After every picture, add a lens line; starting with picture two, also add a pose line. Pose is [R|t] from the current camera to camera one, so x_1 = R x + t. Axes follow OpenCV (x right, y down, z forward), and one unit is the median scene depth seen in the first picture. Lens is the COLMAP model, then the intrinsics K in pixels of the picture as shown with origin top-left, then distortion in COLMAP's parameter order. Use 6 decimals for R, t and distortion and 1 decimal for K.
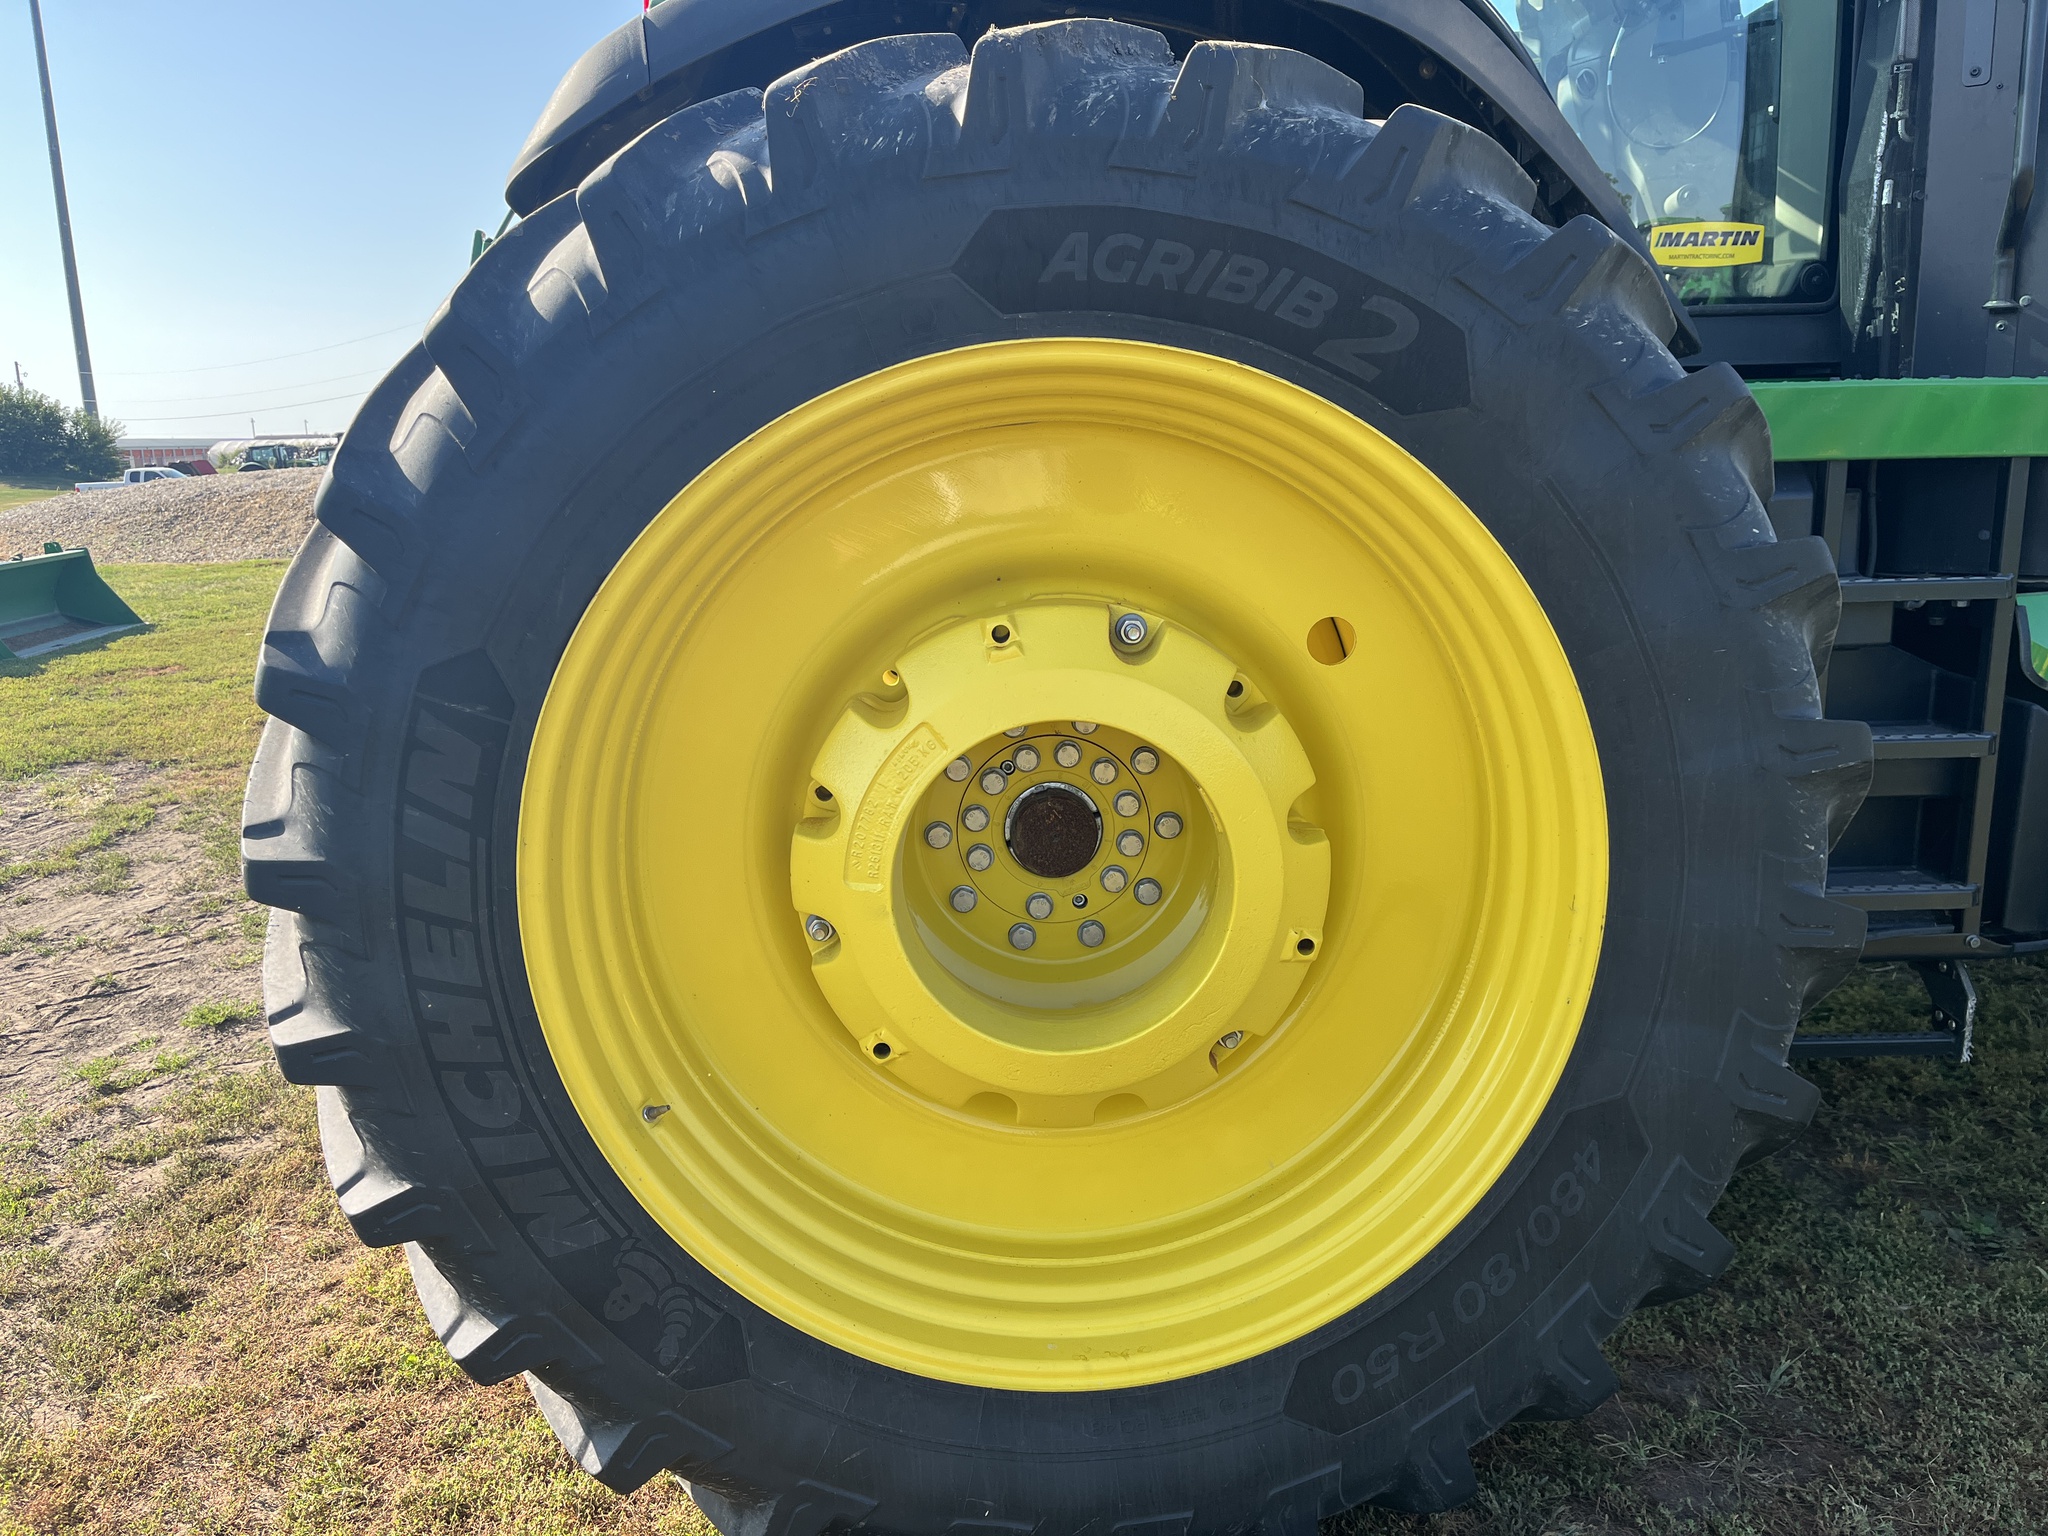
lens RADIAL K [[1533.2, 0, 1041.6], [0, 1533.2, 769.3], [0, 0, 1]] dist [0.069790, -0.107550]
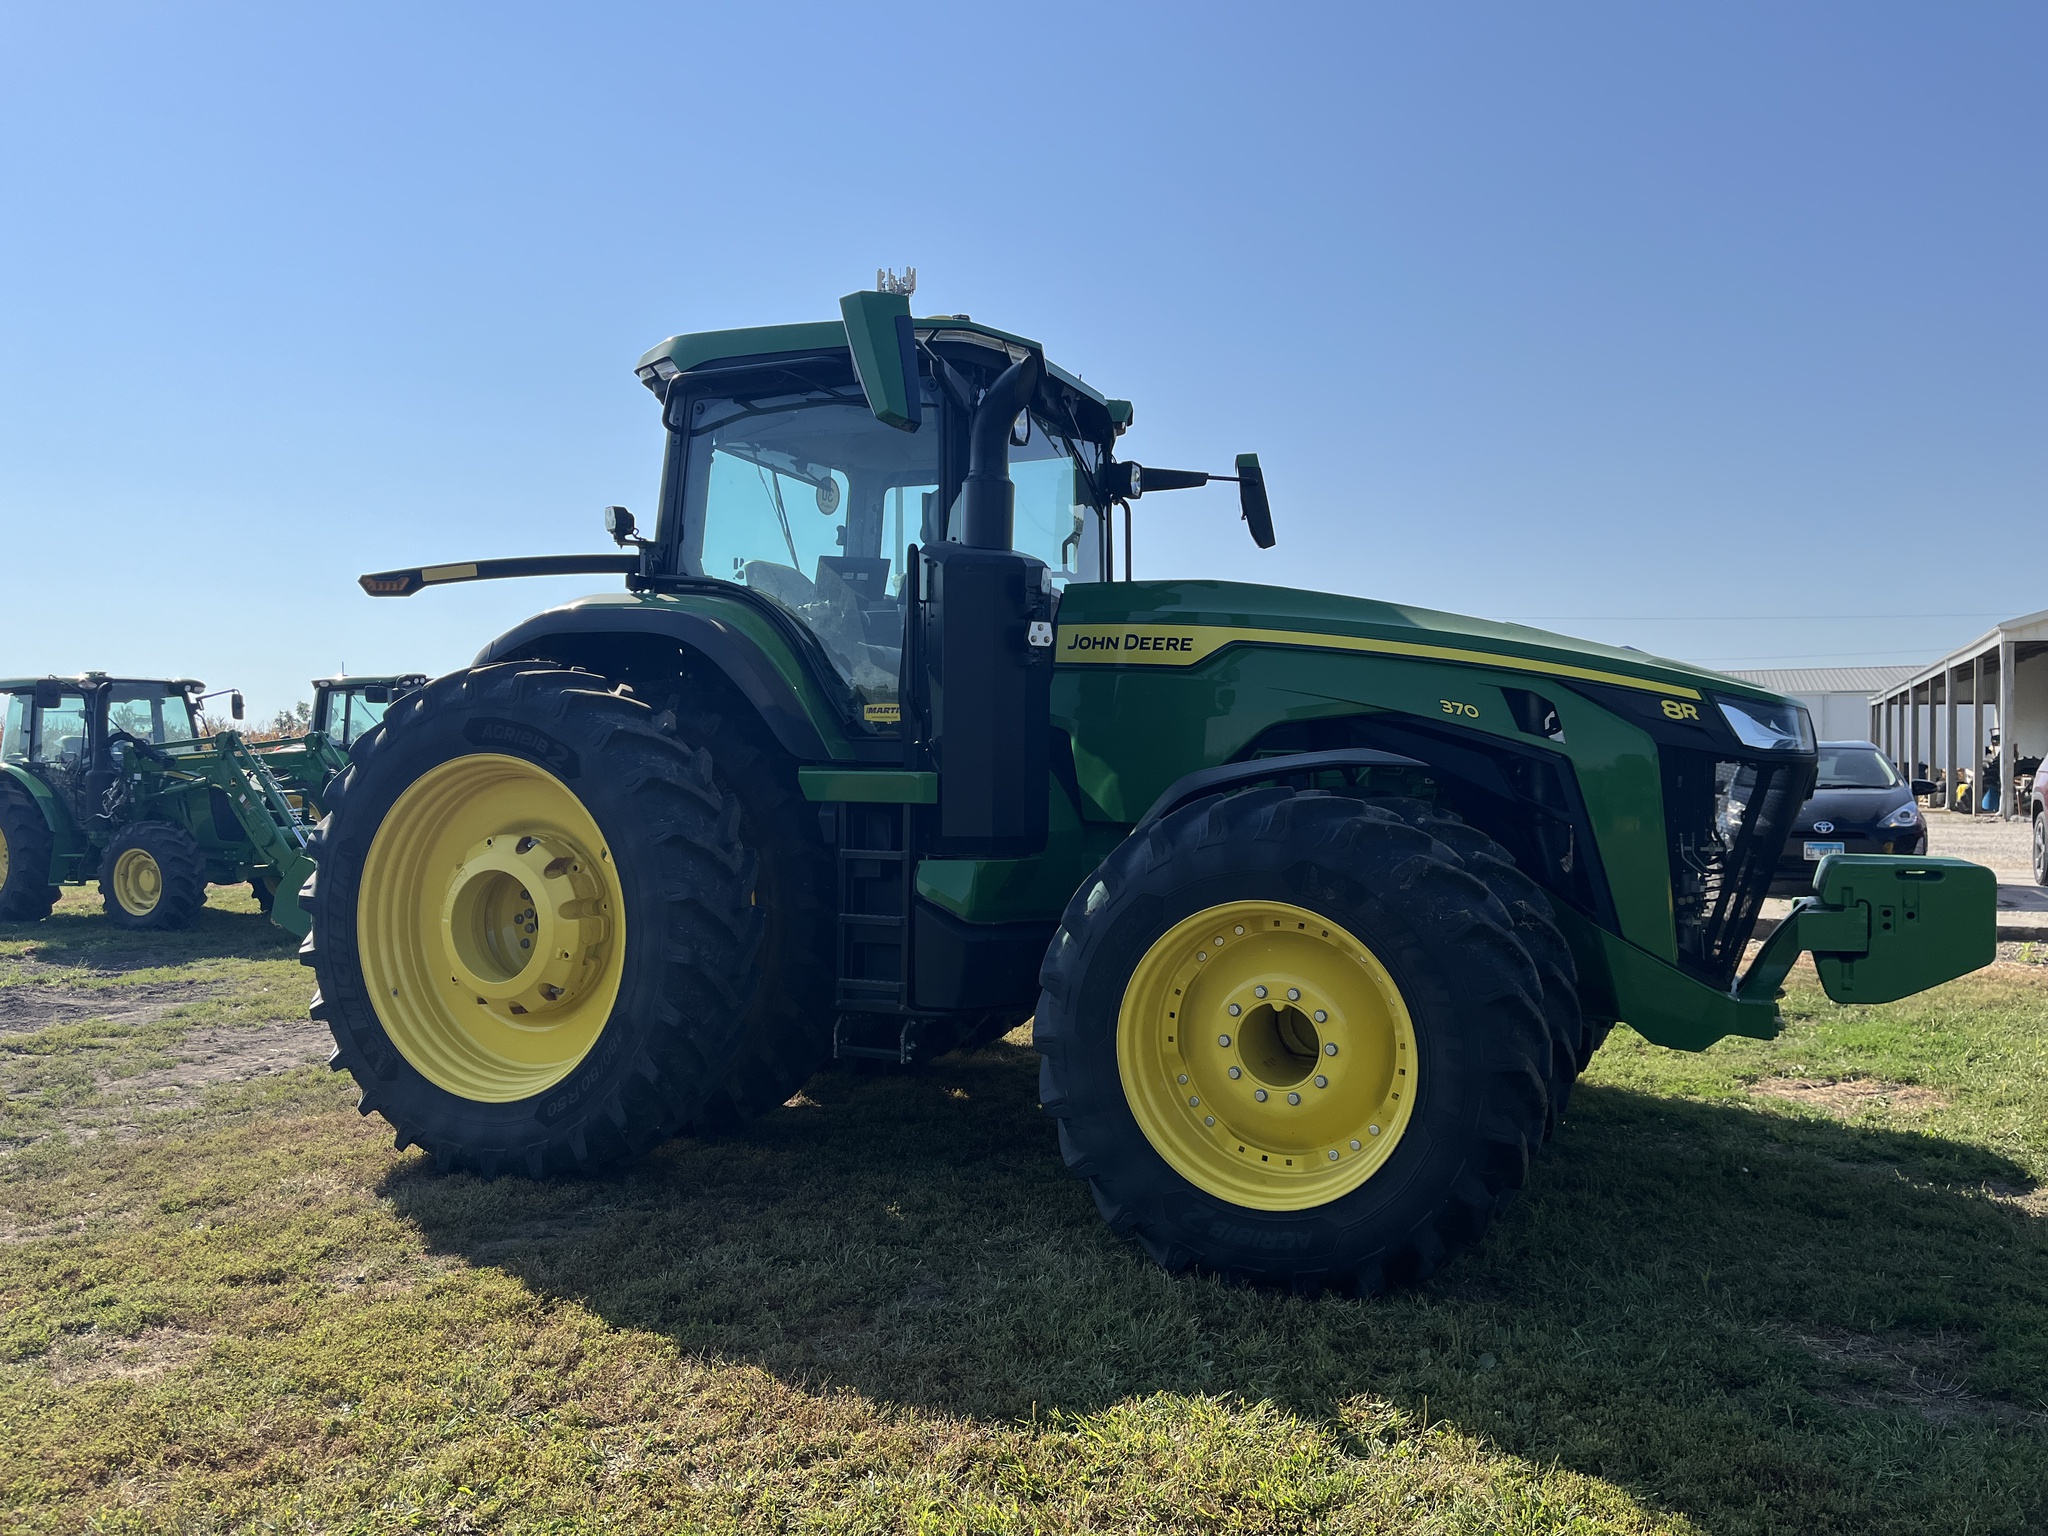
lens RADIAL K [[1533.2, 0, 1041.6], [0, 1533.2, 769.3], [0, 0, 1]] dist [0.069790, -0.107550]
pose [[0.904860, 0.030123, -0.424642, 2.202014], [-0.118679, 0.975797, -0.183671, 0.201284], [0.408831, 0.216593, 0.886535, -1.297188]]
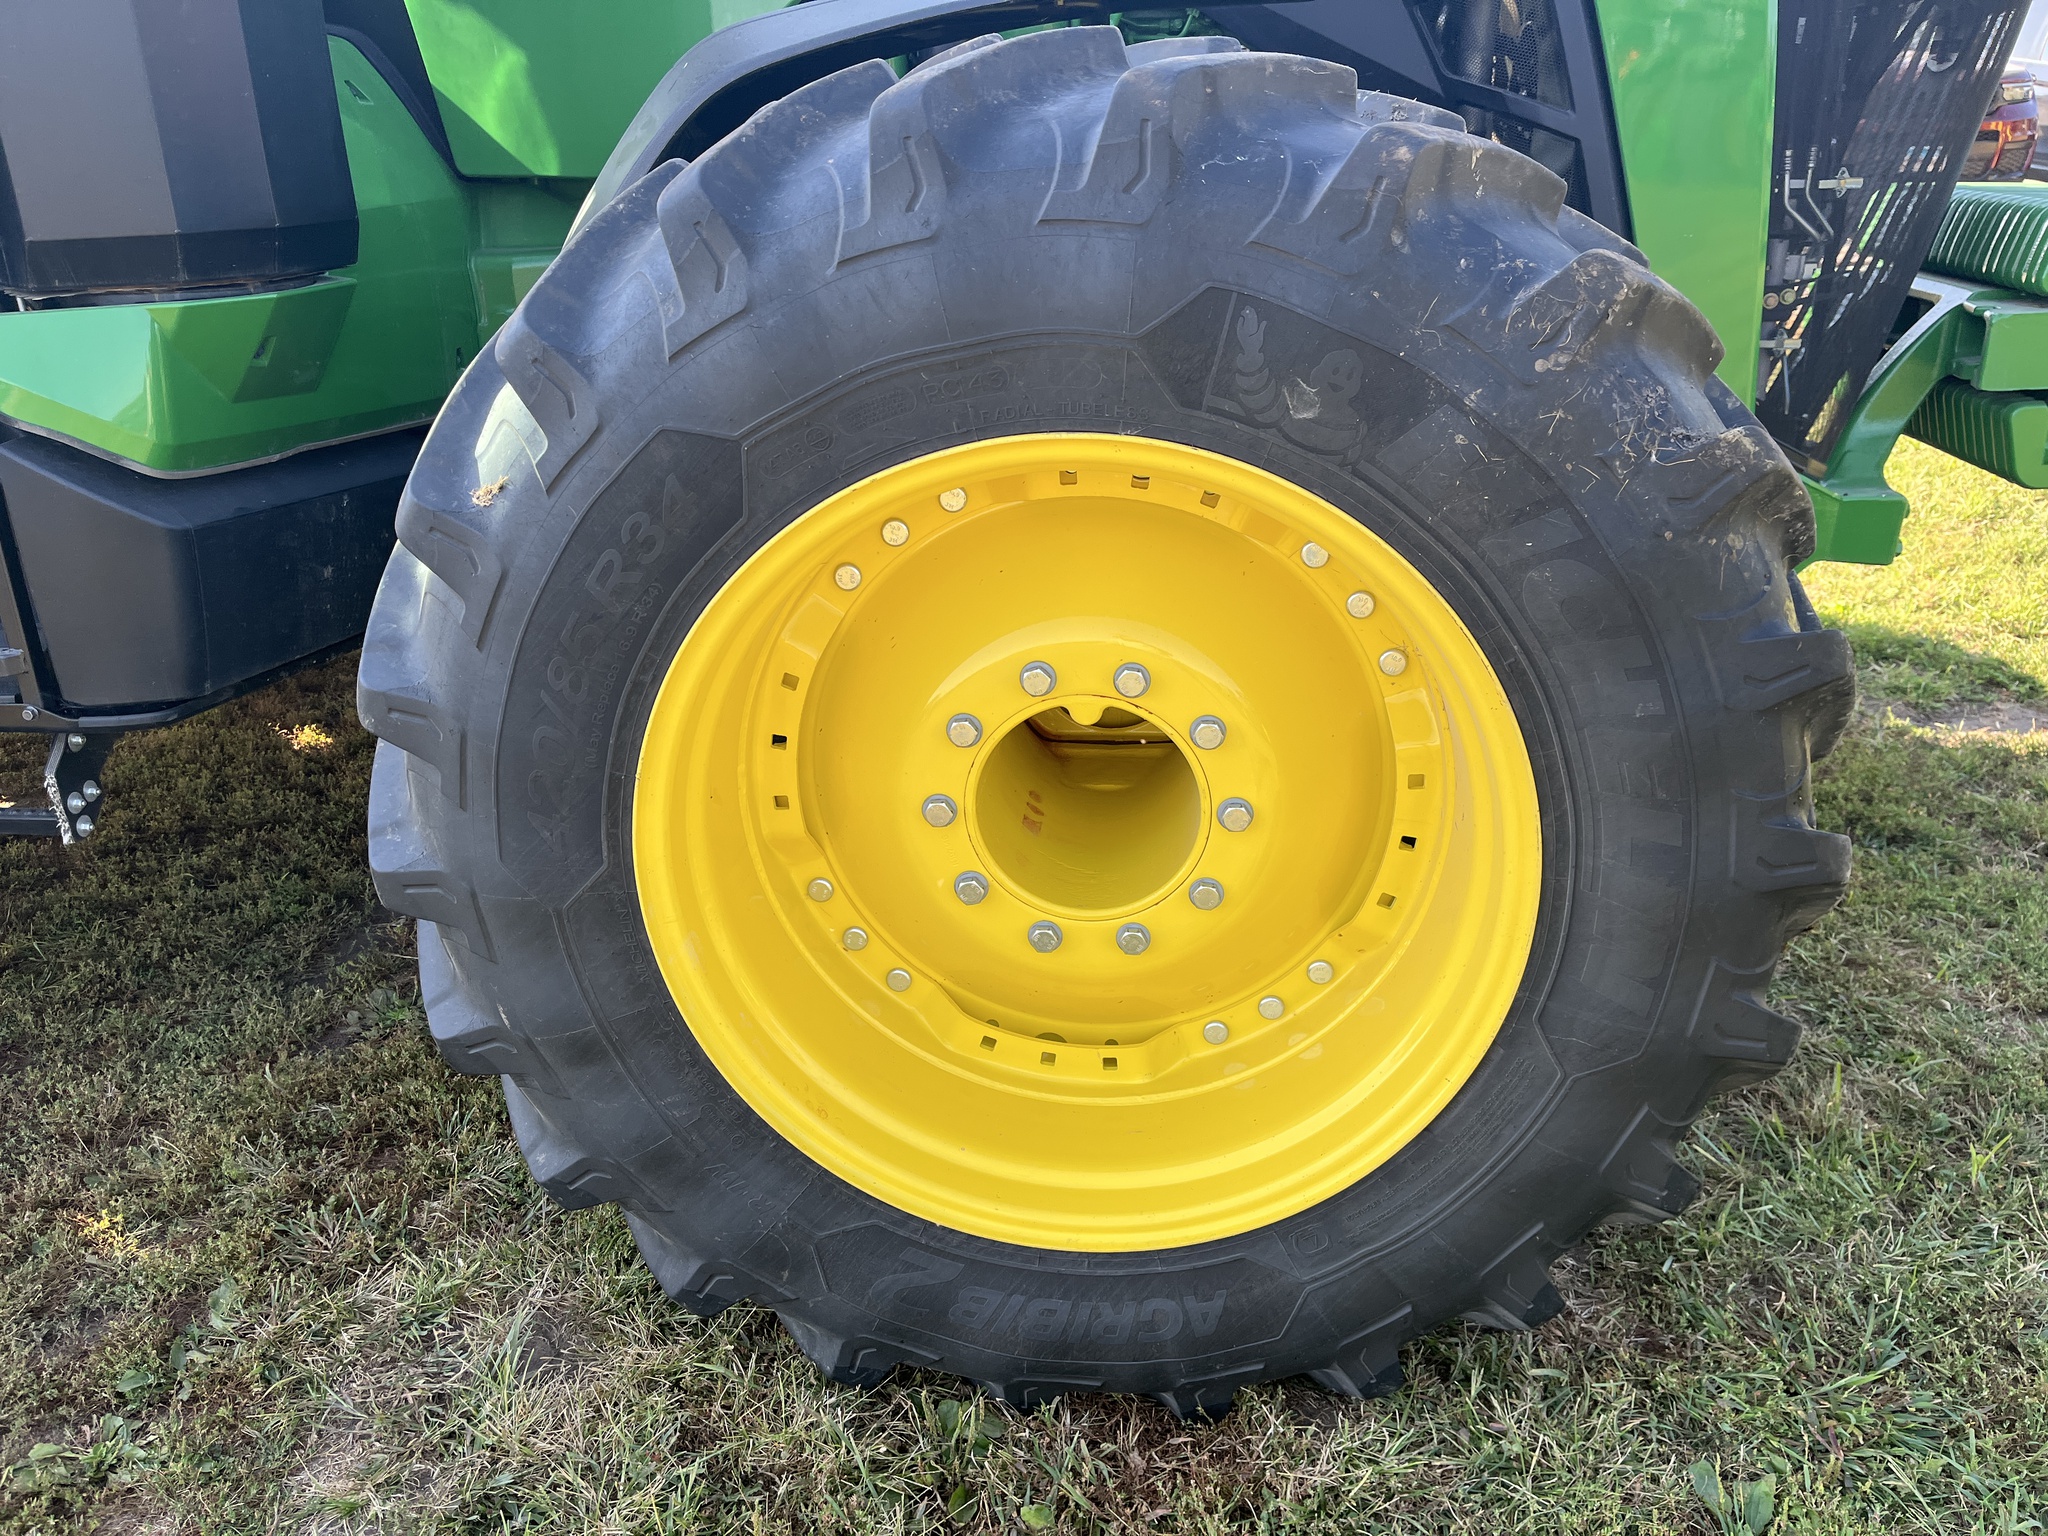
lens RADIAL K [[1527.5, 0, 1034.0], [0, 1527.5, 746.3], [0, 0, 1]] dist [0.084198, -0.109175]
pose [[0.994875, 0.042265, -0.091852, 1.576311], [-0.025349, 0.983691, 0.178070, -0.055539], [0.097880, -0.174829, 0.979721, 0.224320]]
